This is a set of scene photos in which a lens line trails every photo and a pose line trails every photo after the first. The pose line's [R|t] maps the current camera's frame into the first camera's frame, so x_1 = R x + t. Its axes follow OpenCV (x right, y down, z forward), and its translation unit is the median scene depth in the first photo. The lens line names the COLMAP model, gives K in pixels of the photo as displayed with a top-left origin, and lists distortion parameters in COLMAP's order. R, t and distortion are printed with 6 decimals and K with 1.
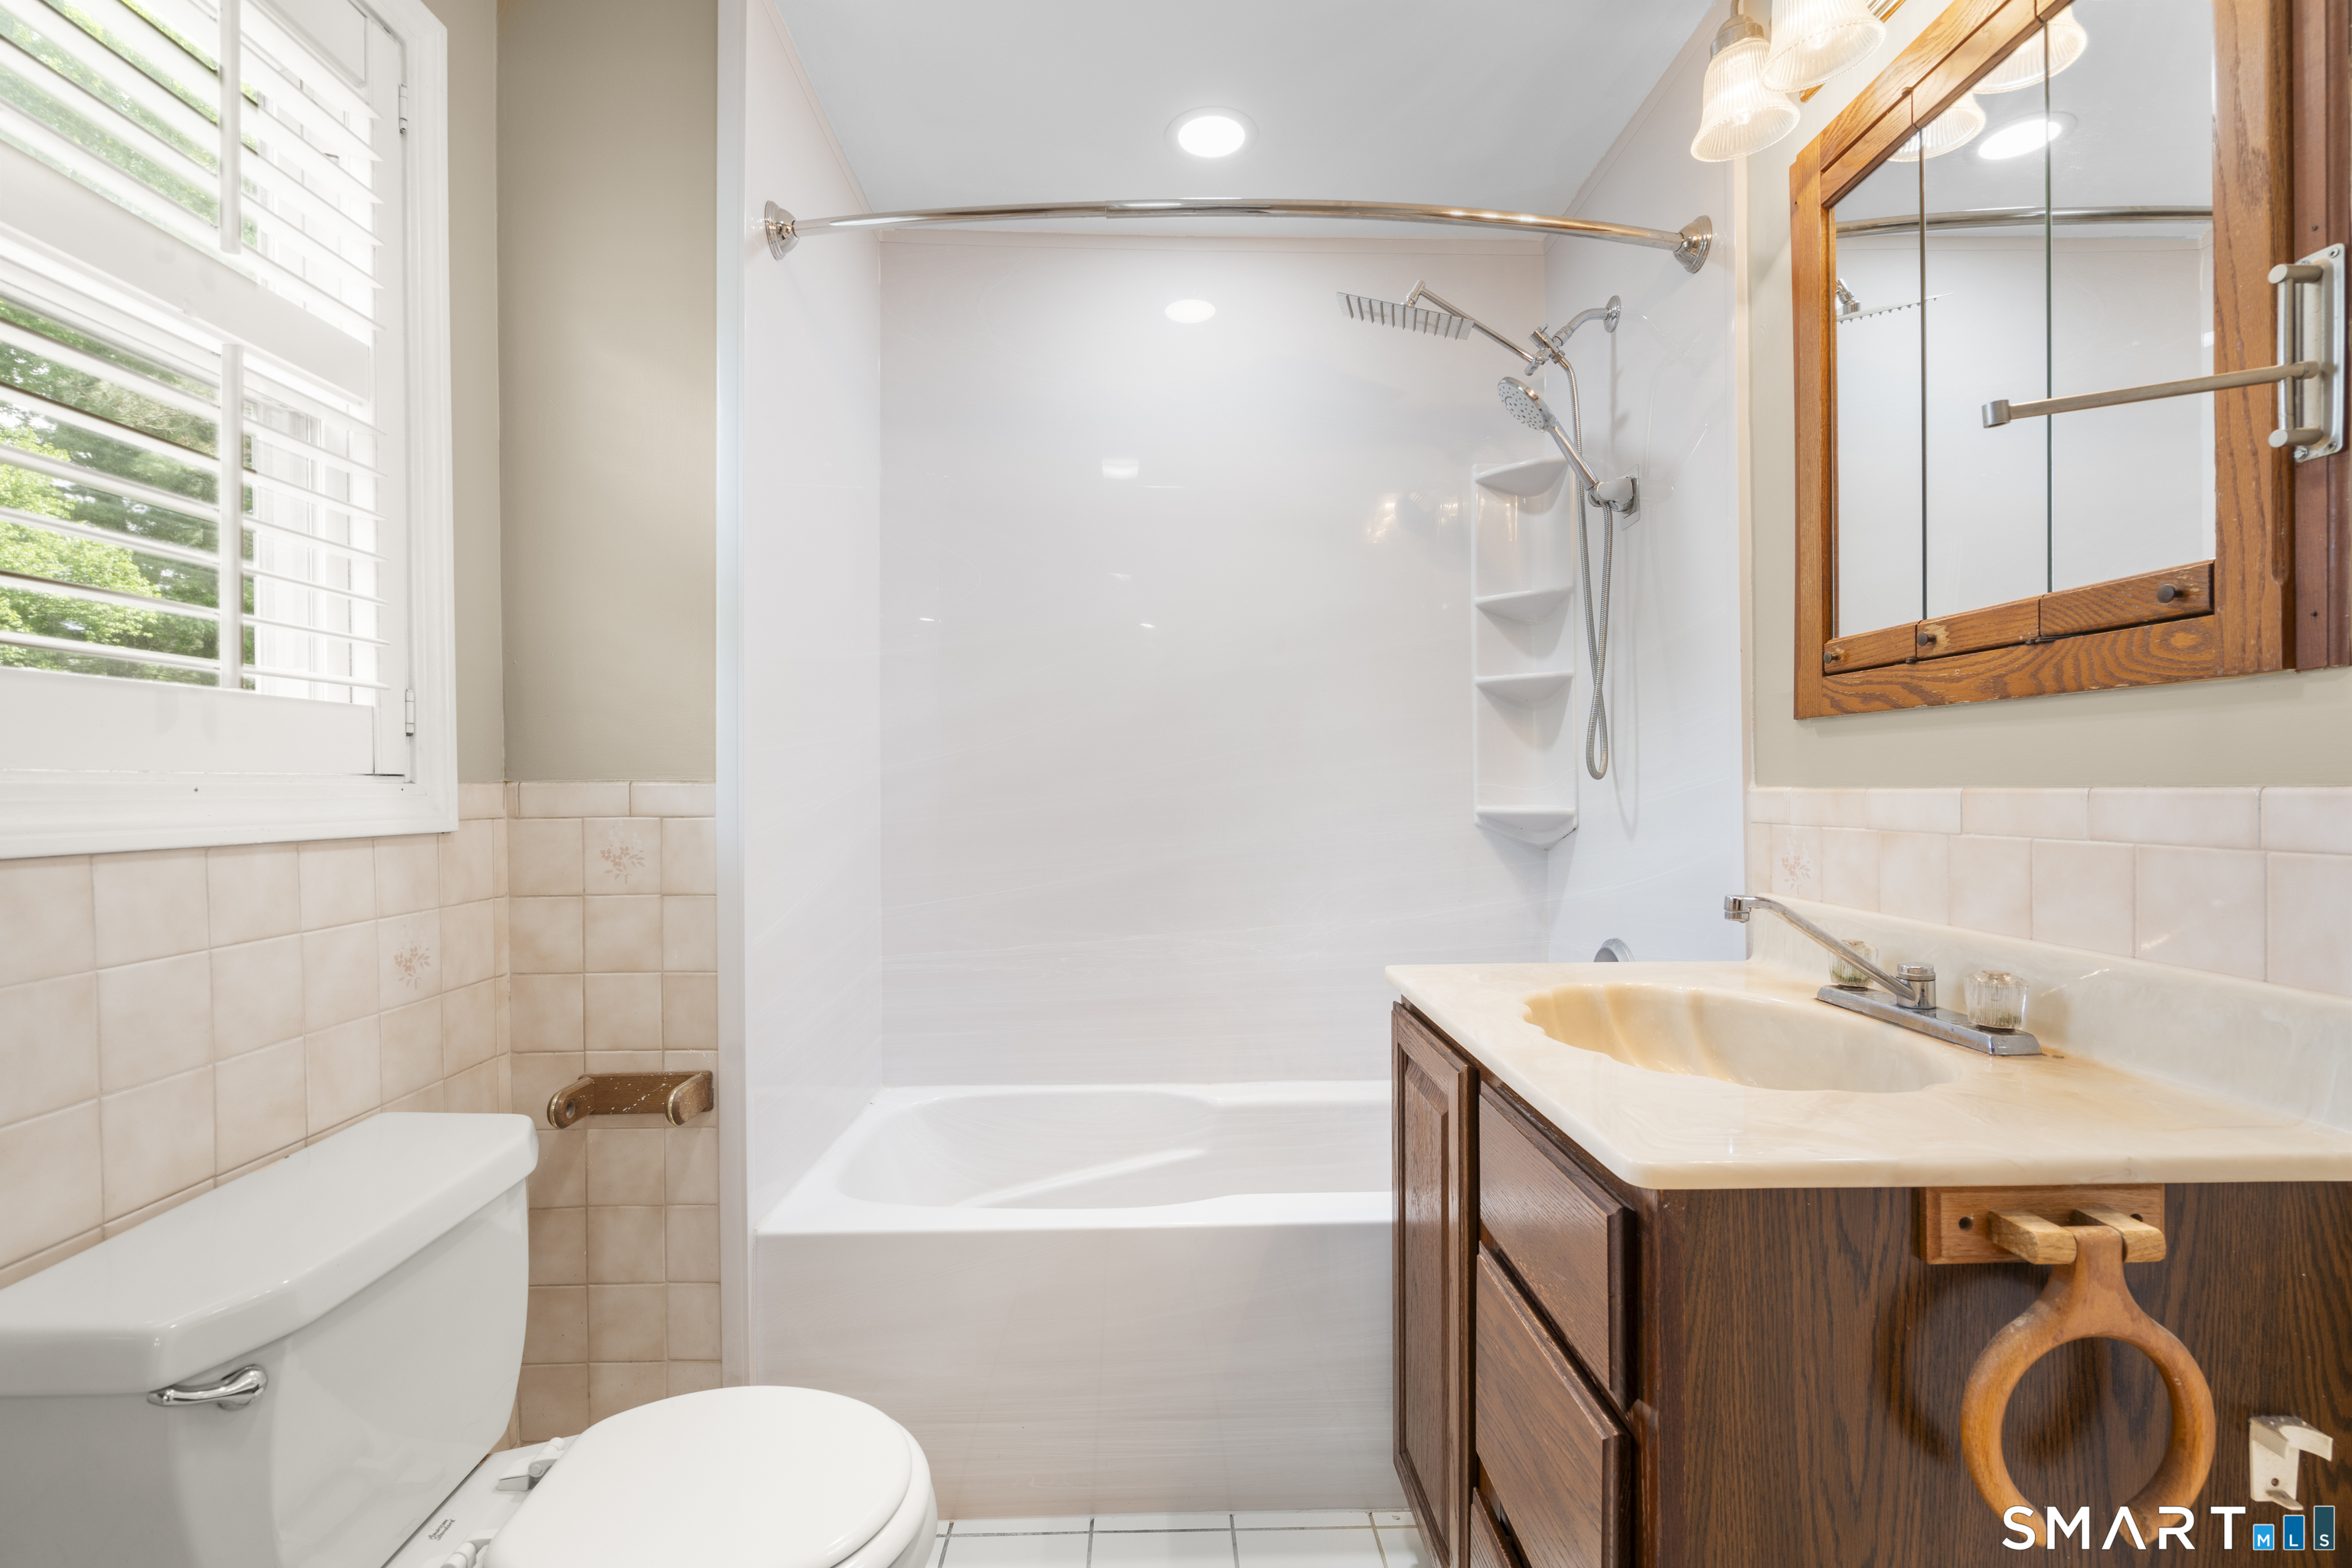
lens RADIAL K [[1054.3, 0, 1175.0], [0, 1054.3, 790.2], [0, 0, 1]] dist [-0.009116, 0.005563]
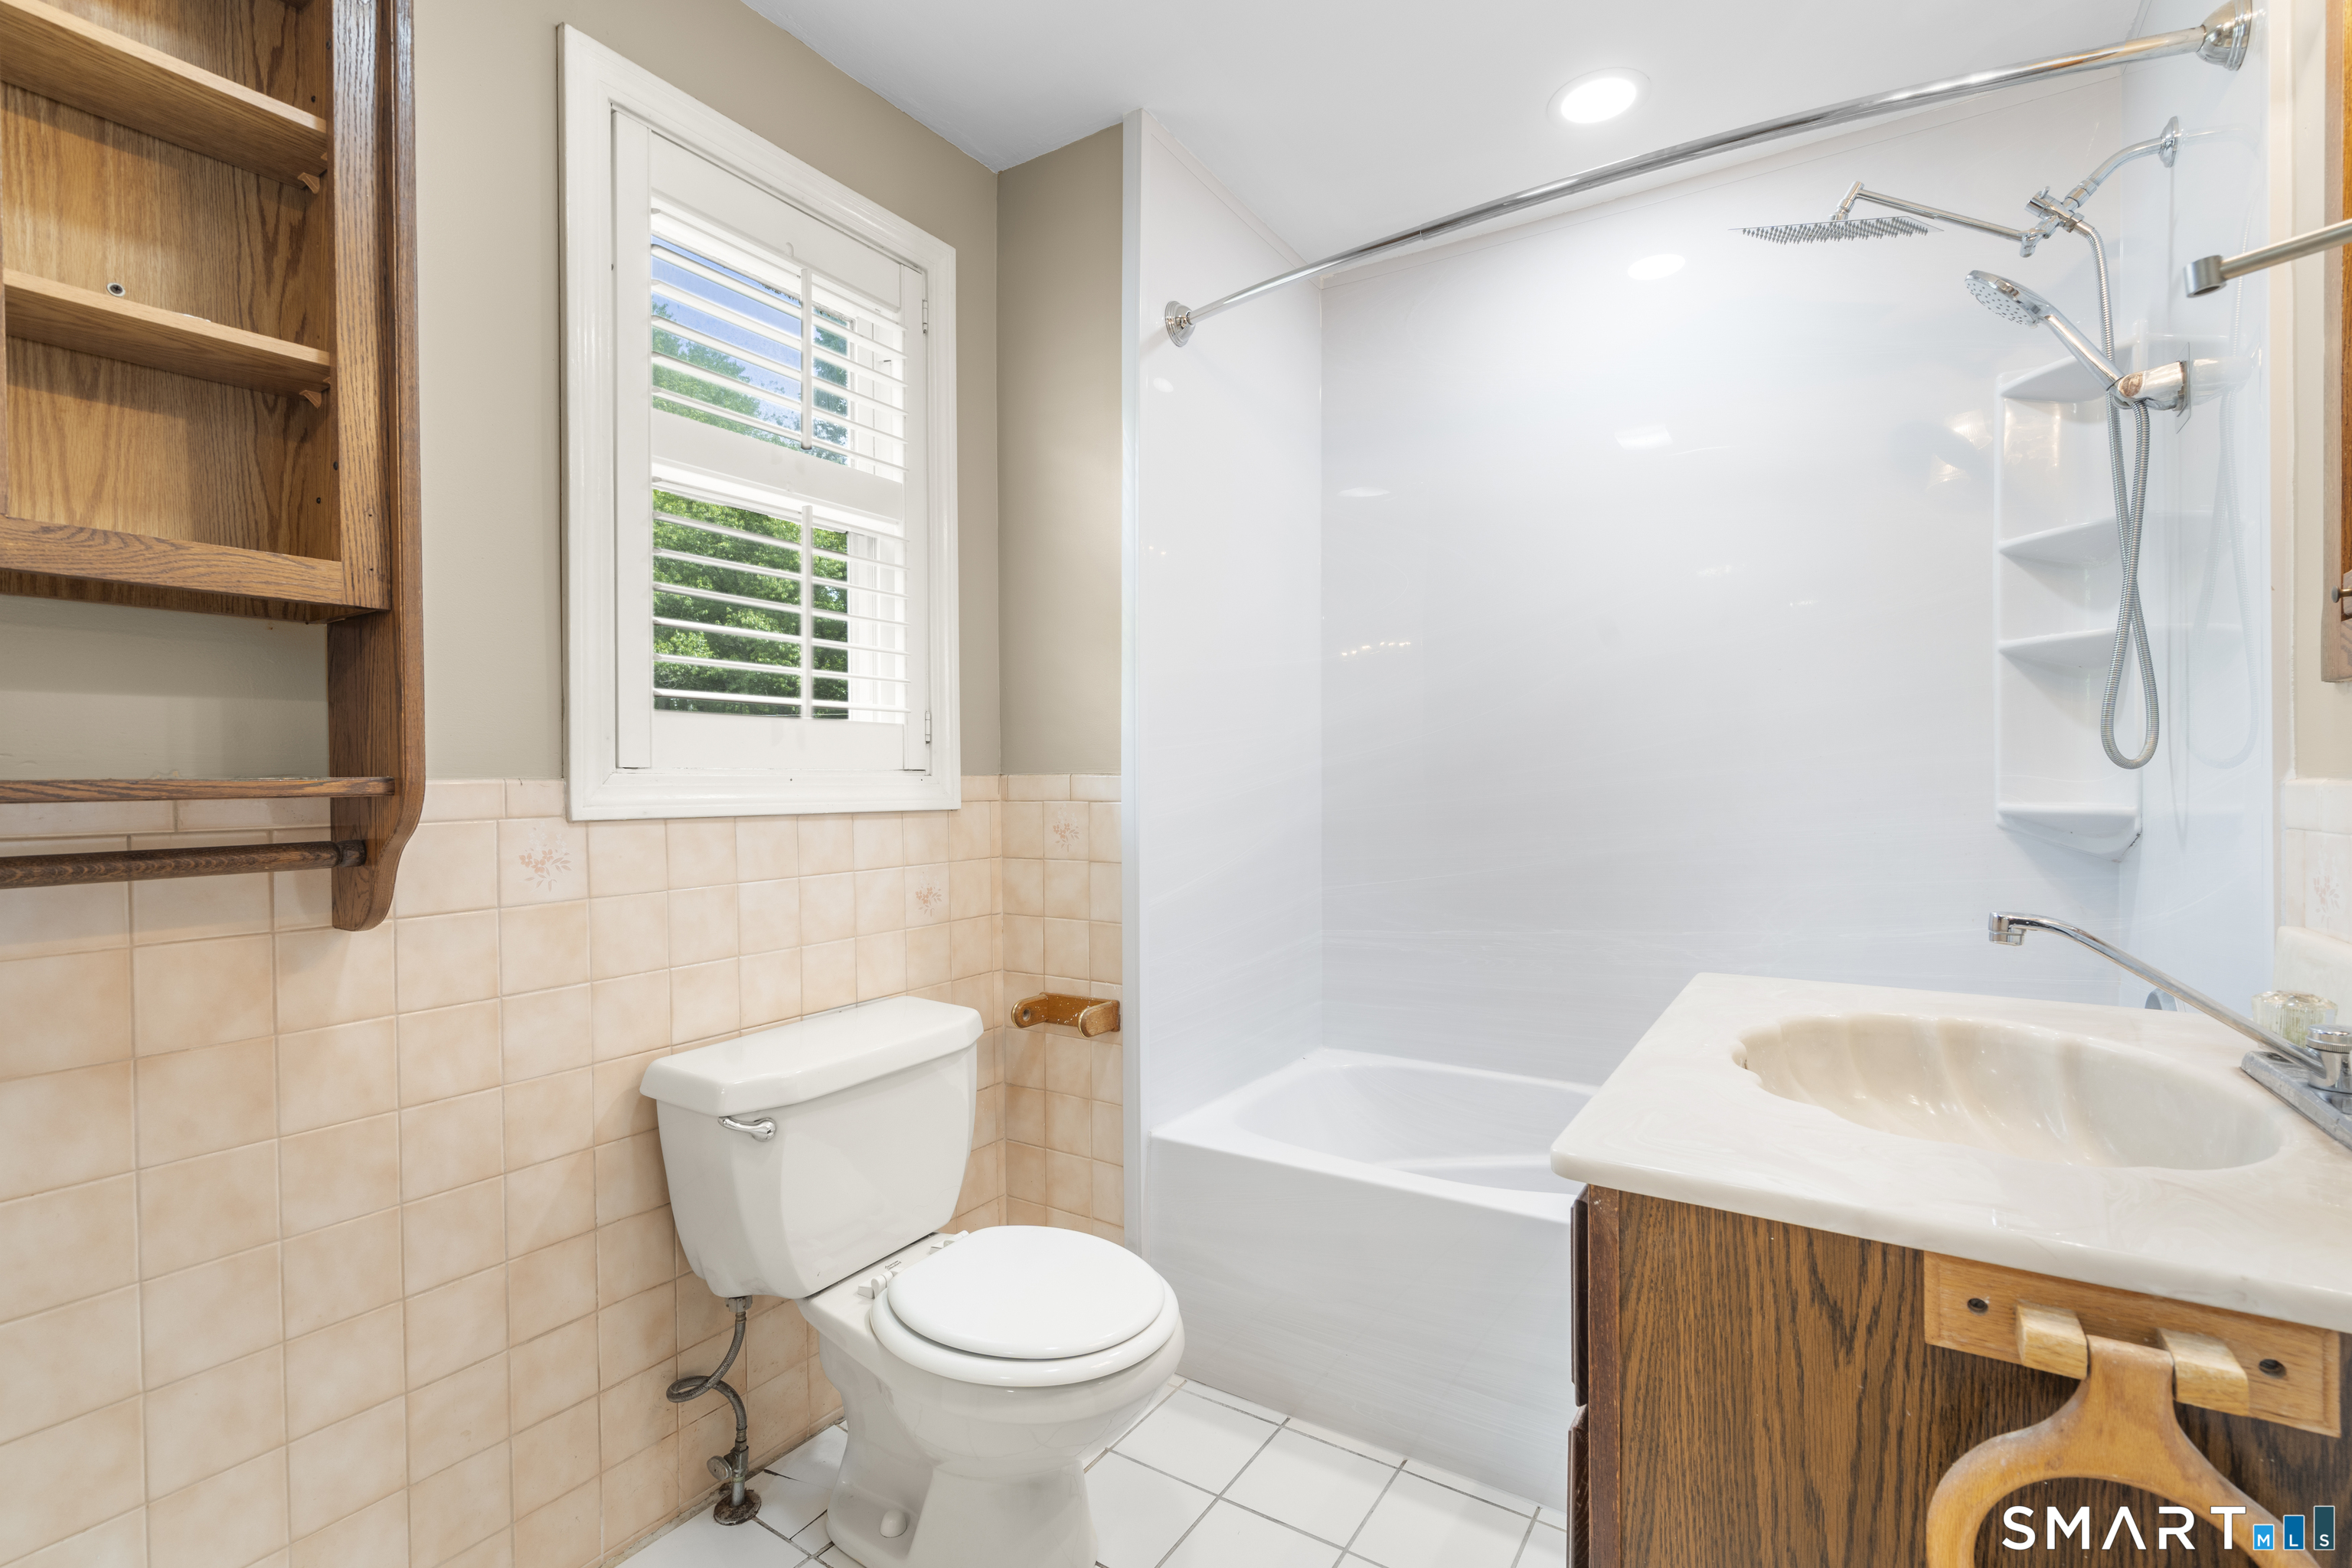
lens RADIAL K [[1054.3, 0, 1175.0], [0, 1054.3, 790.2], [0, 0, 1]] dist [-0.009116, 0.005563]
pose [[0.825589, 0.006358, -0.564236, 0.353044], [-0.002172, 0.999965, 0.008089, 0.000851], [0.564267, -0.005453, 0.825574, -0.017819]]
